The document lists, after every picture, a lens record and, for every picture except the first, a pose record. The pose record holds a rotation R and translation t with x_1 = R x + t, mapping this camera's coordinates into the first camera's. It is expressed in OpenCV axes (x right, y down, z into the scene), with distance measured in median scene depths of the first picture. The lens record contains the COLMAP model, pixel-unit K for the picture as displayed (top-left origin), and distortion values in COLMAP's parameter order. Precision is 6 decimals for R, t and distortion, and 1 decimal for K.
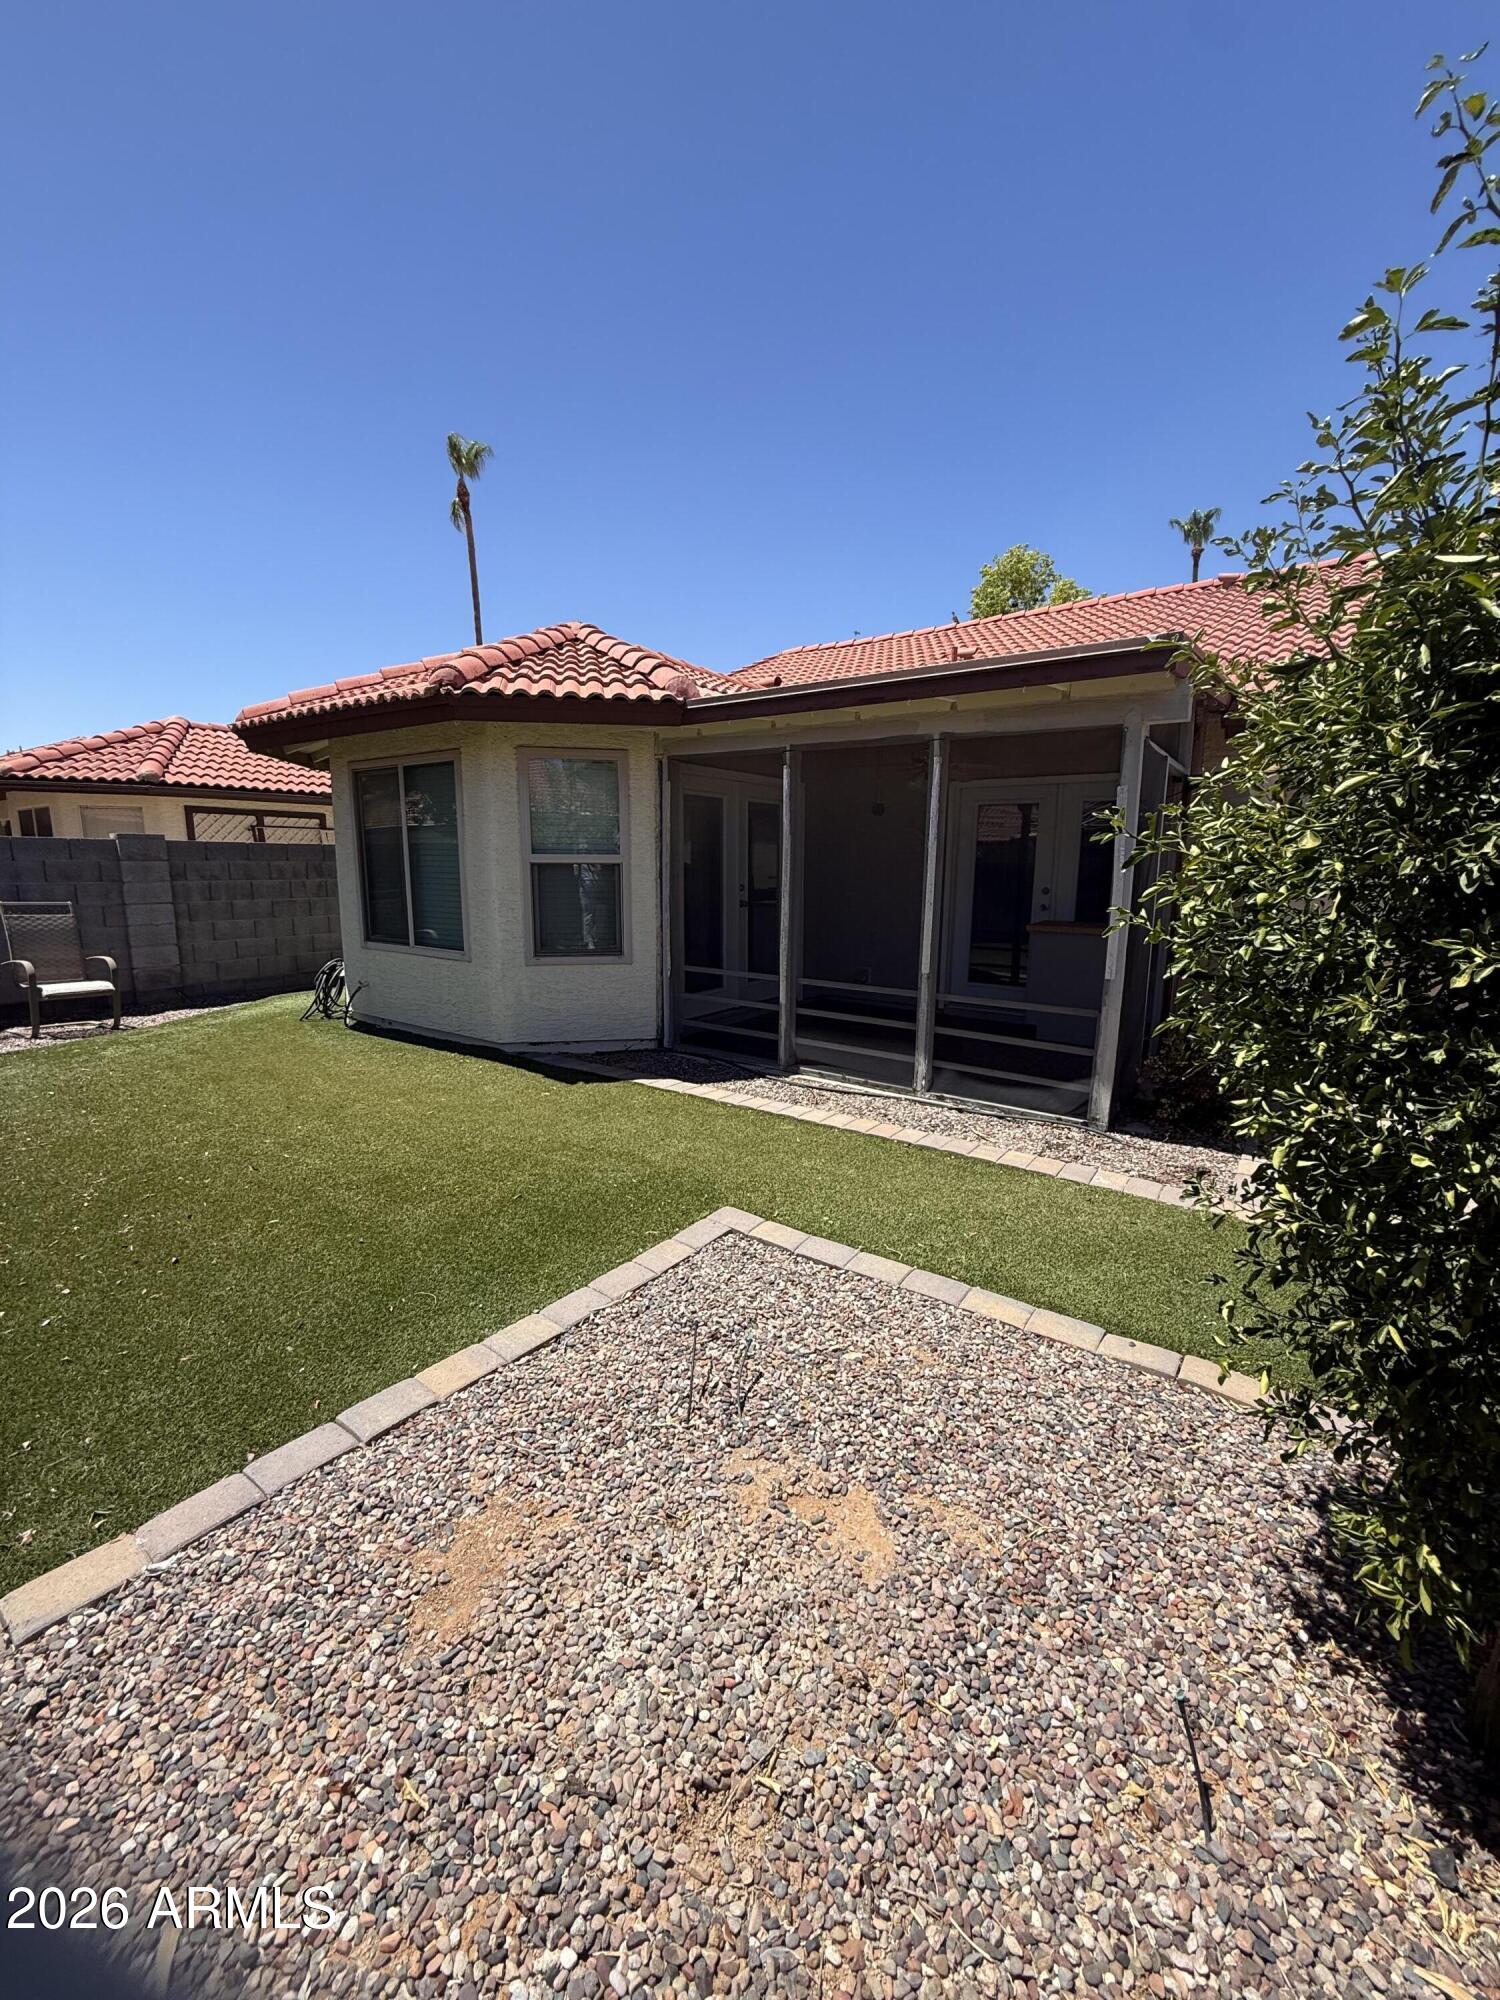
lens RADIAL K [[799.4, 0, 754.0], [0, 799.4, 990.7], [0, 0, 1]] dist [-0.000076, 0.000340]
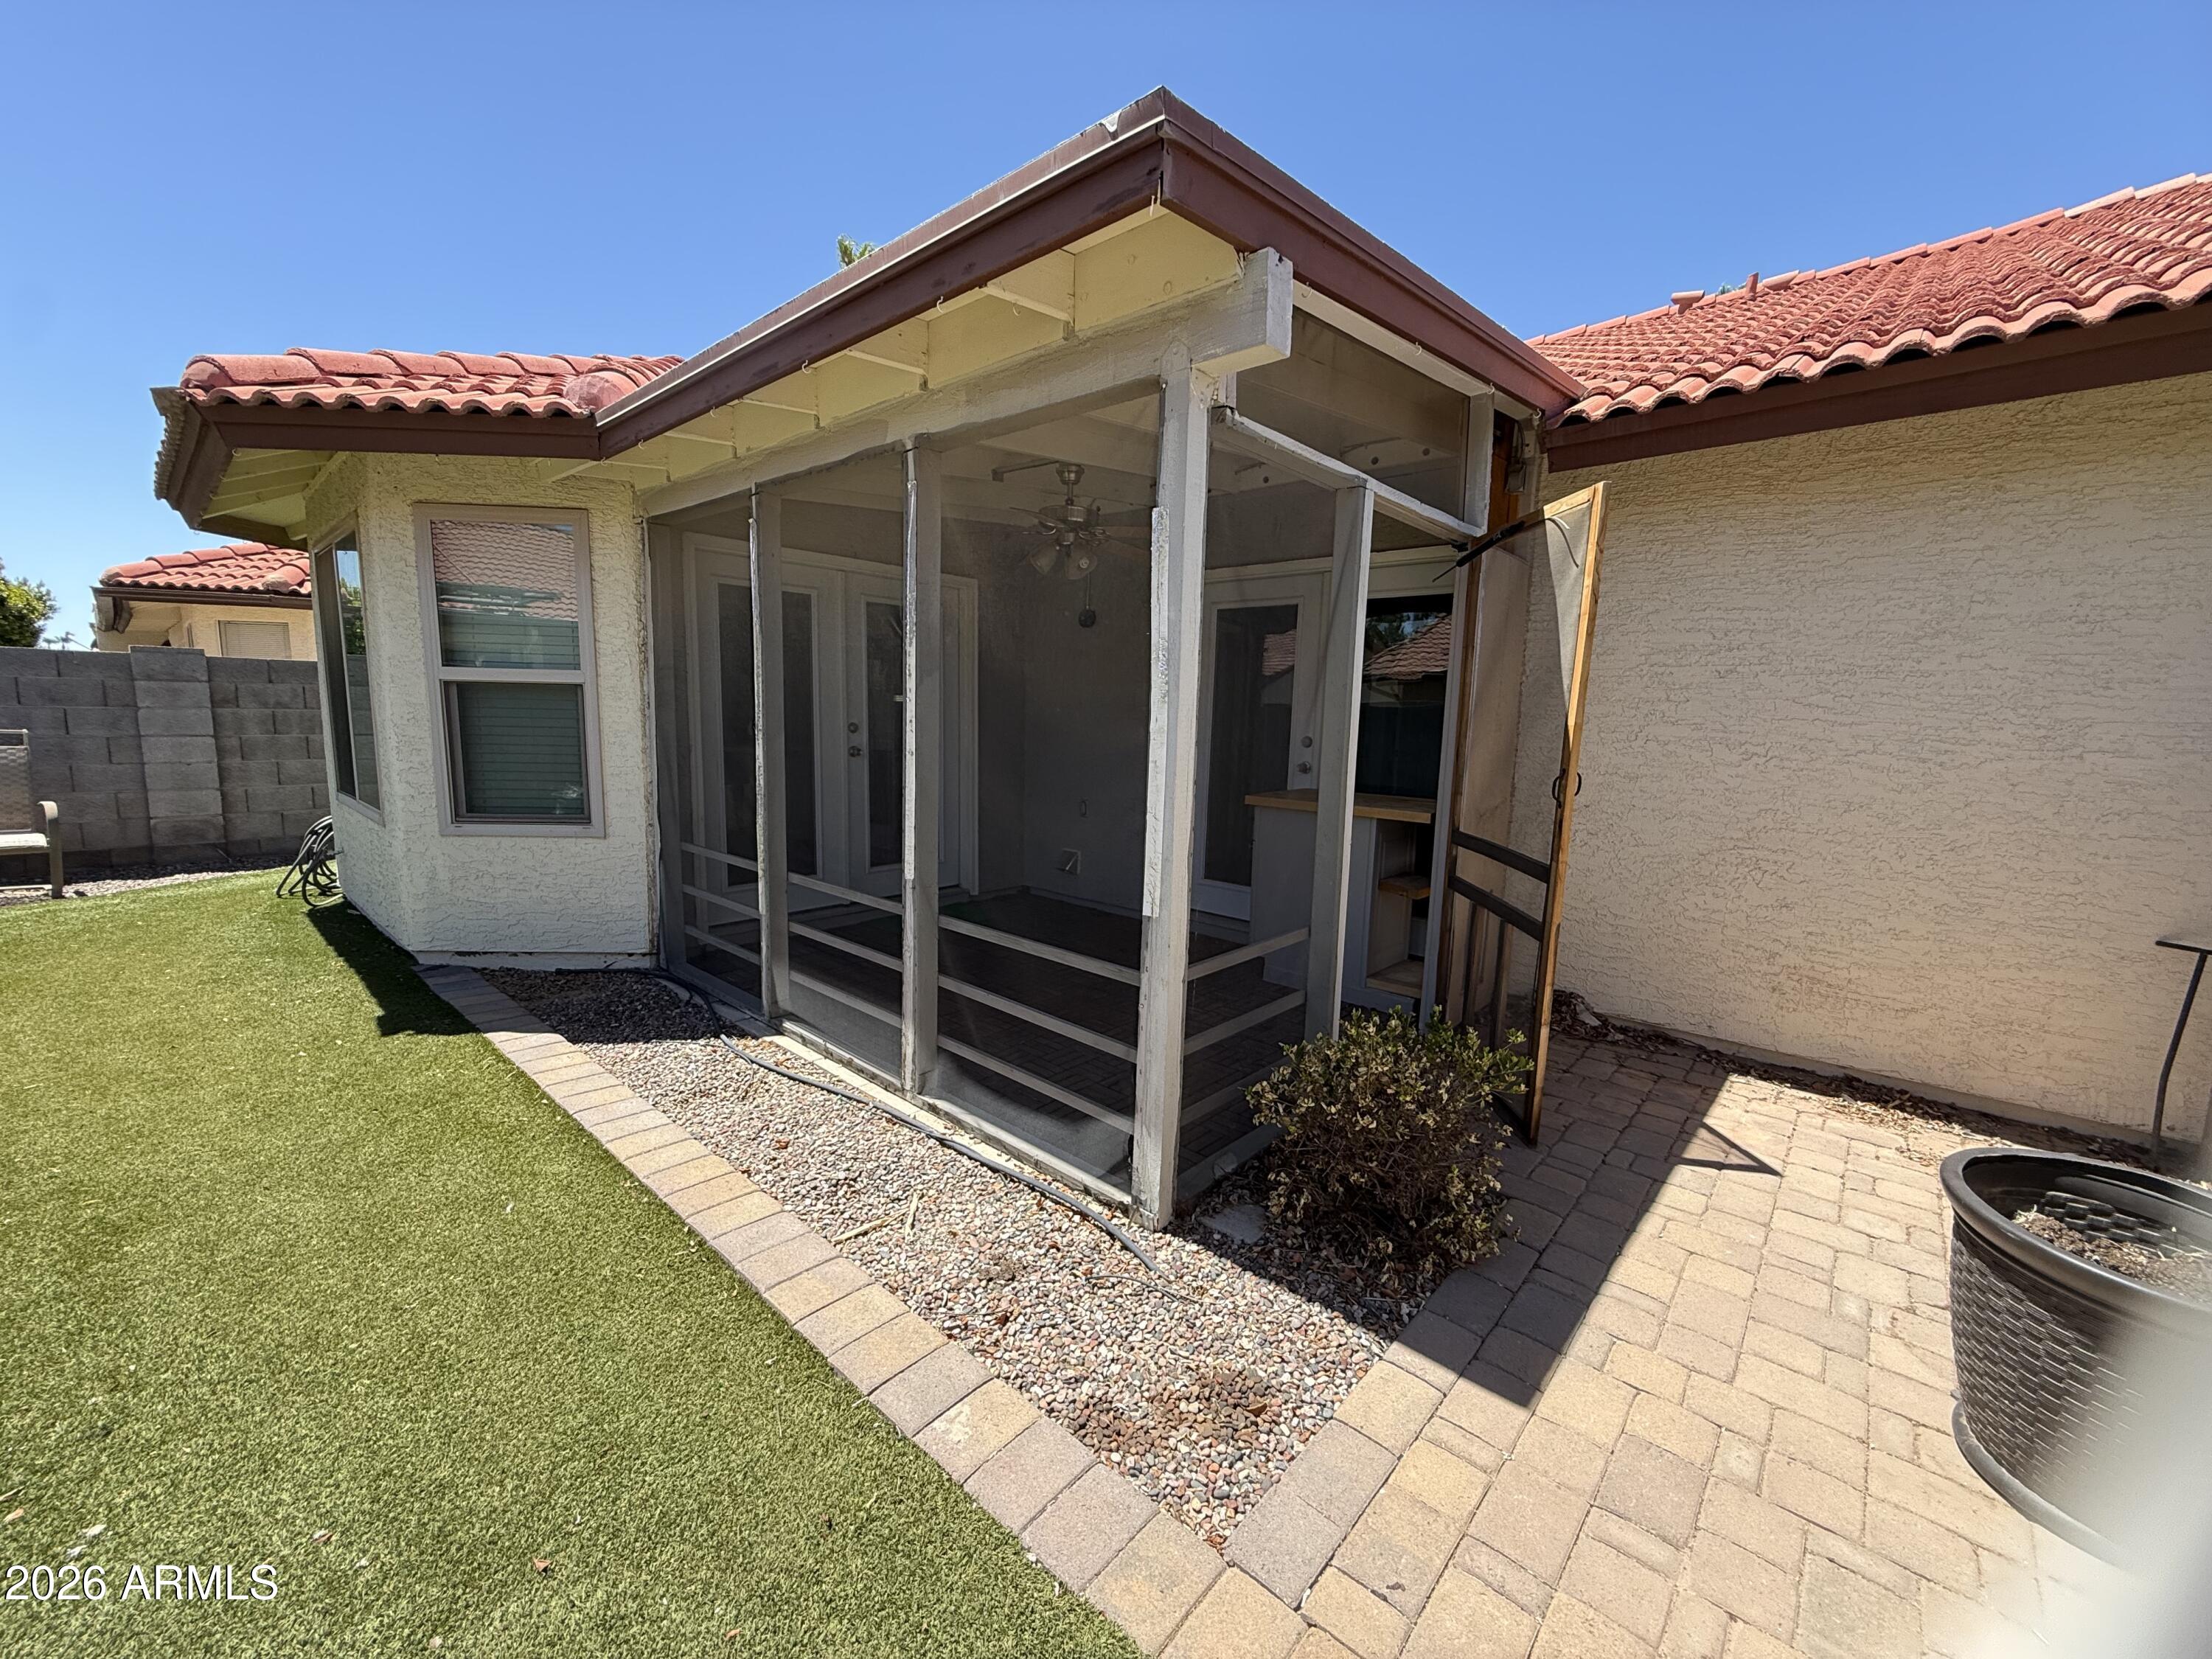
lens RADIAL K [[884.1, 0, 1098.5], [0, 884.1, 825.4], [0, 0, 1]] dist [-0.000076, 0.000340]
pose [[0.992264, 0.031658, -0.120039, 0.352321], [-0.035395, 0.998949, -0.029126, -0.038737], [0.118991, 0.033150, 0.992342, 0.349590]]
